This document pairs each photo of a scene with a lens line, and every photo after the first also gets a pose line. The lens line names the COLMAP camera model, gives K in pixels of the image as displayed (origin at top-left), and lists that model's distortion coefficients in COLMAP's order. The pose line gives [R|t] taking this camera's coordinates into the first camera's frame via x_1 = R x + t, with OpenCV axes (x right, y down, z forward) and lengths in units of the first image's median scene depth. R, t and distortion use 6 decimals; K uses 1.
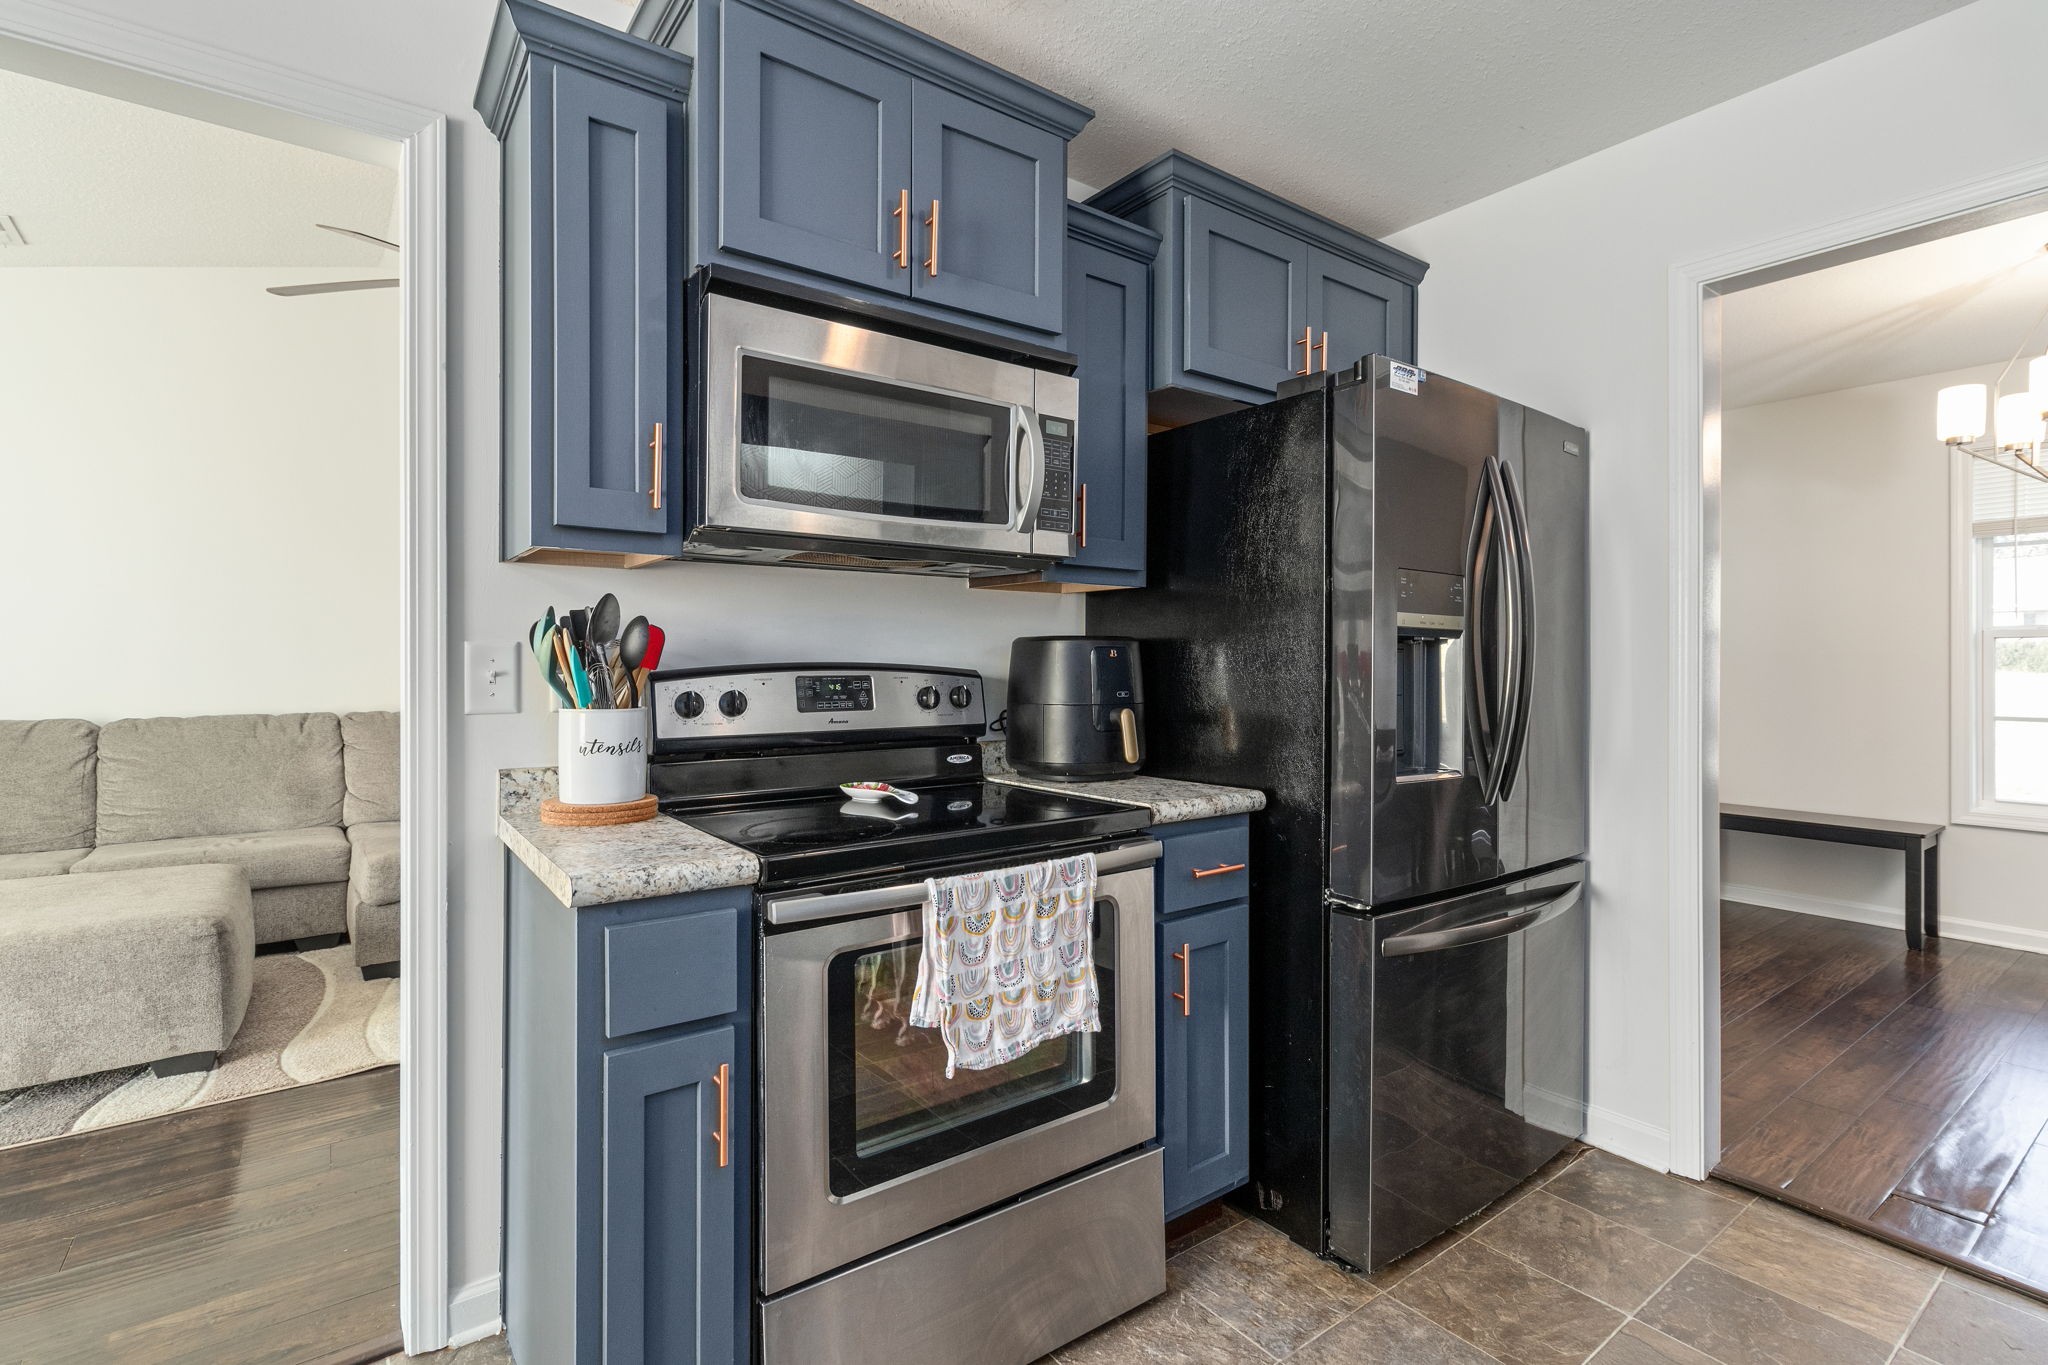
lens RADIAL K [[935.8, 0, 1035.1], [0, 935.8, 665.6], [0, 0, 1]] dist [-0.004157, 0.001079]
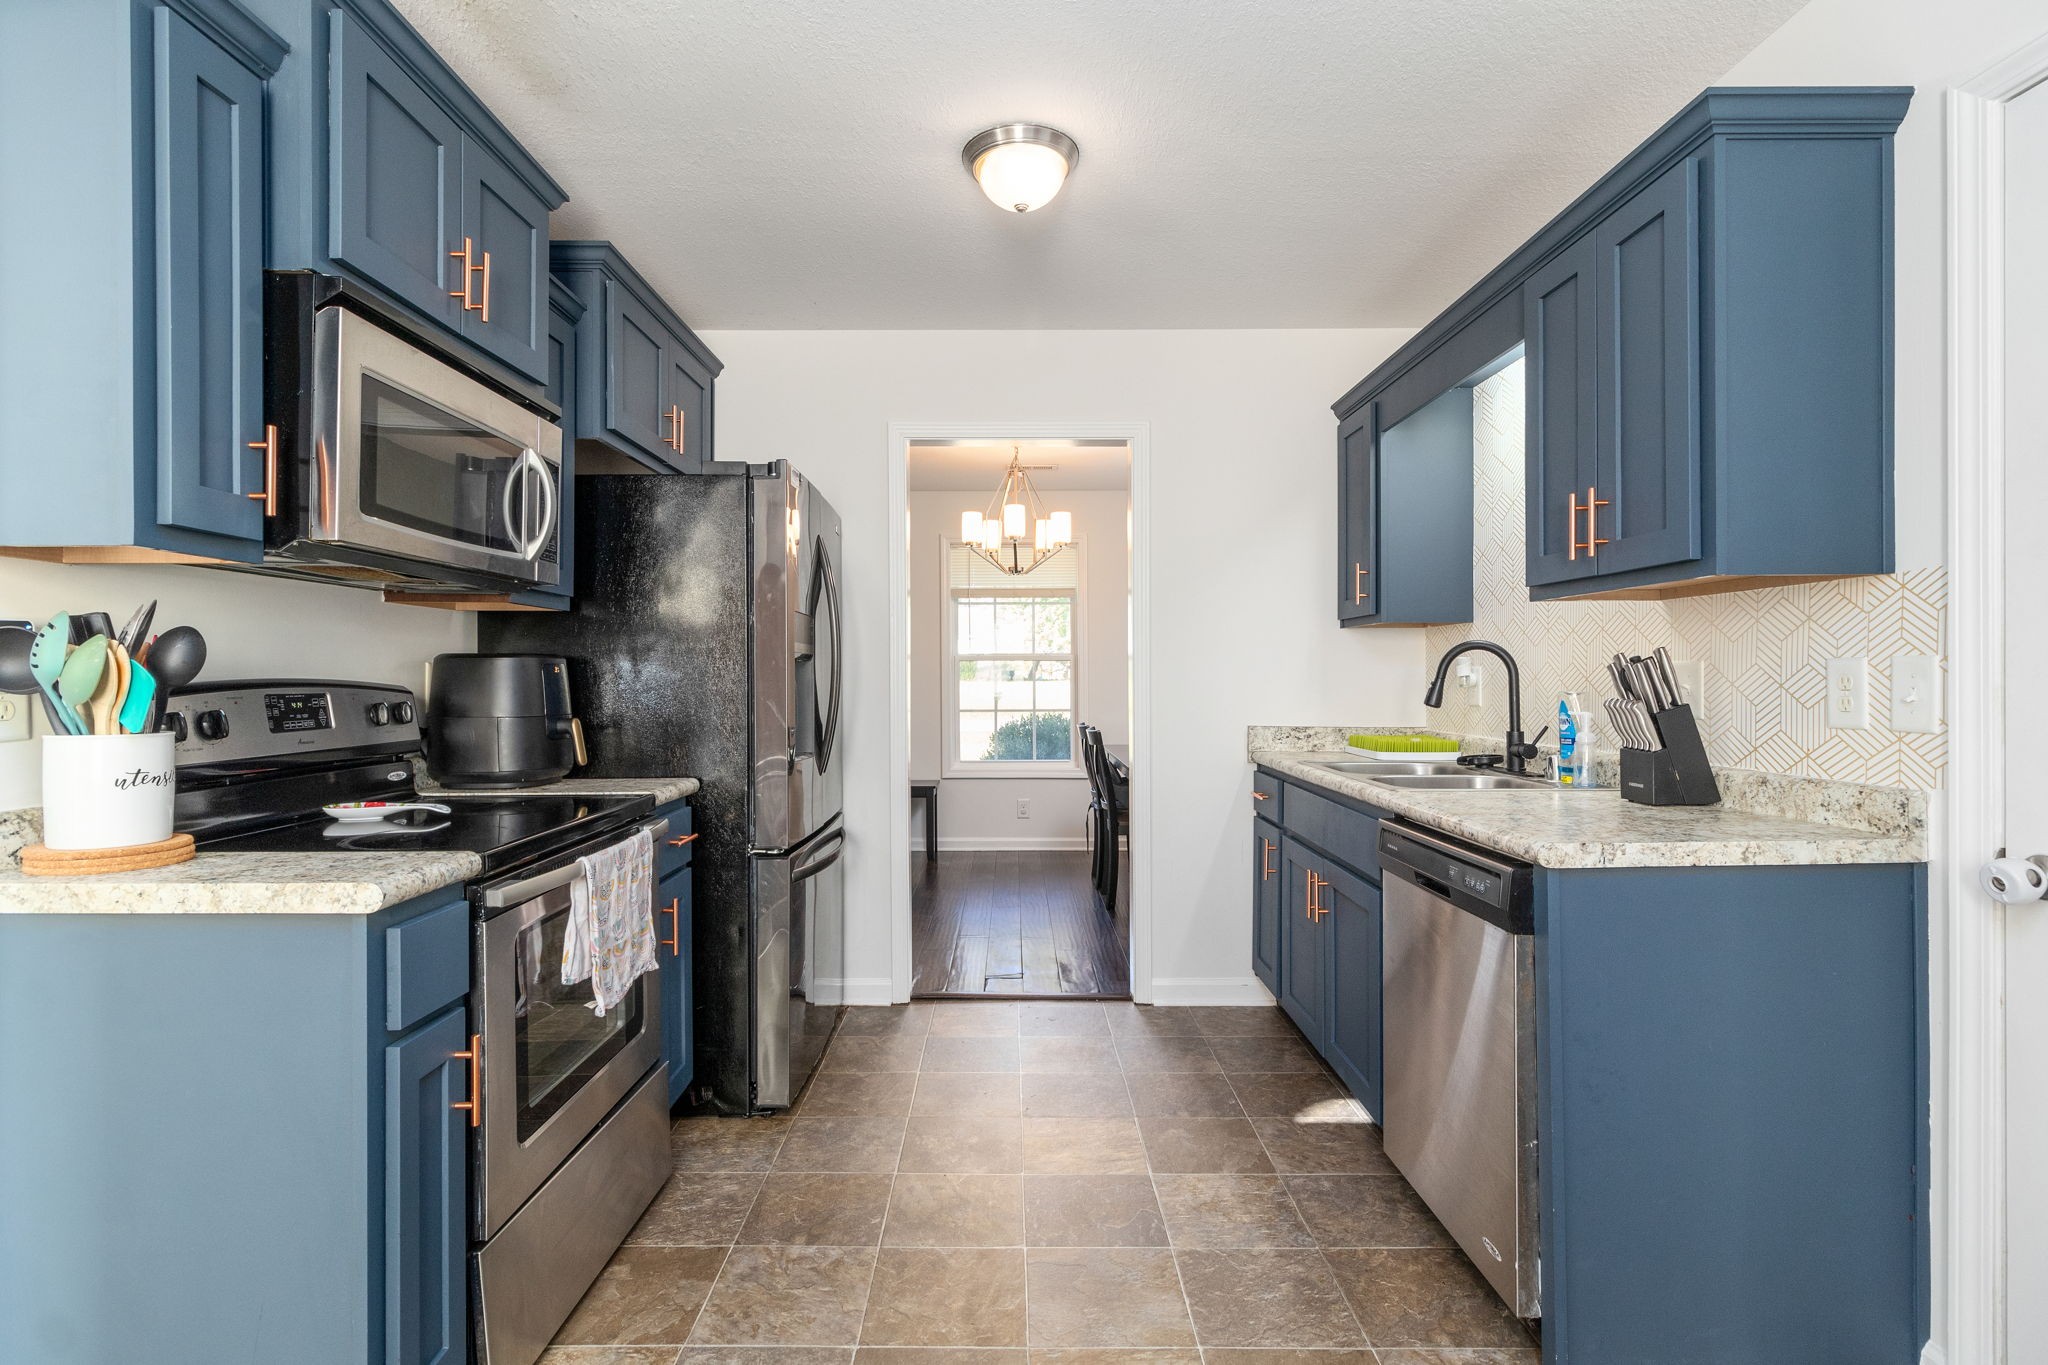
lens RADIAL K [[935.8, 0, 1011.8], [0, 935.8, 679.0], [0, 0, 1]] dist [-0.004157, 0.001079]
pose [[0.605483, -0.003535, 0.795851, -0.537419], [0.003833, 0.999991, 0.001526, -0.001596], [-0.795849, 0.002127, 0.605491, -0.126149]]
